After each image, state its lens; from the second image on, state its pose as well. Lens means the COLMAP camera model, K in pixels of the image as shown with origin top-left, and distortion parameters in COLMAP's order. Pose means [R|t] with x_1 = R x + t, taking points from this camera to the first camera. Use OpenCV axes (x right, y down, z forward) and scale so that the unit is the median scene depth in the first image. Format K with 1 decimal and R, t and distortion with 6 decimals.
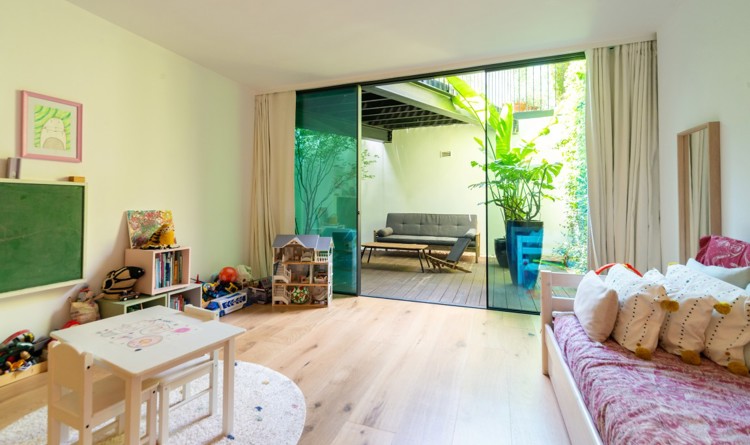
lens RADIAL K [[366.1, 0, 350.8], [0, 366.1, 190.9], [0, 0, 1]] dist [-0.000220, 0.000137]
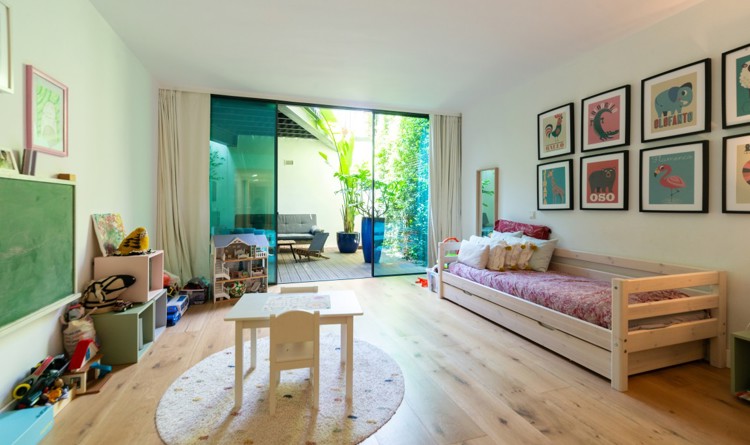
lens RADIAL K [[360.6, 0, 376.0], [0, 360.6, 205.0], [0, 0, 1]] dist [0.001056, 0.000327]
pose [[0.745084, -0.000102, 0.666970, -0.651111], [-0.022928, 0.999405, 0.025767, -0.004718], [-0.666576, -0.034491, 0.744639, -0.080647]]
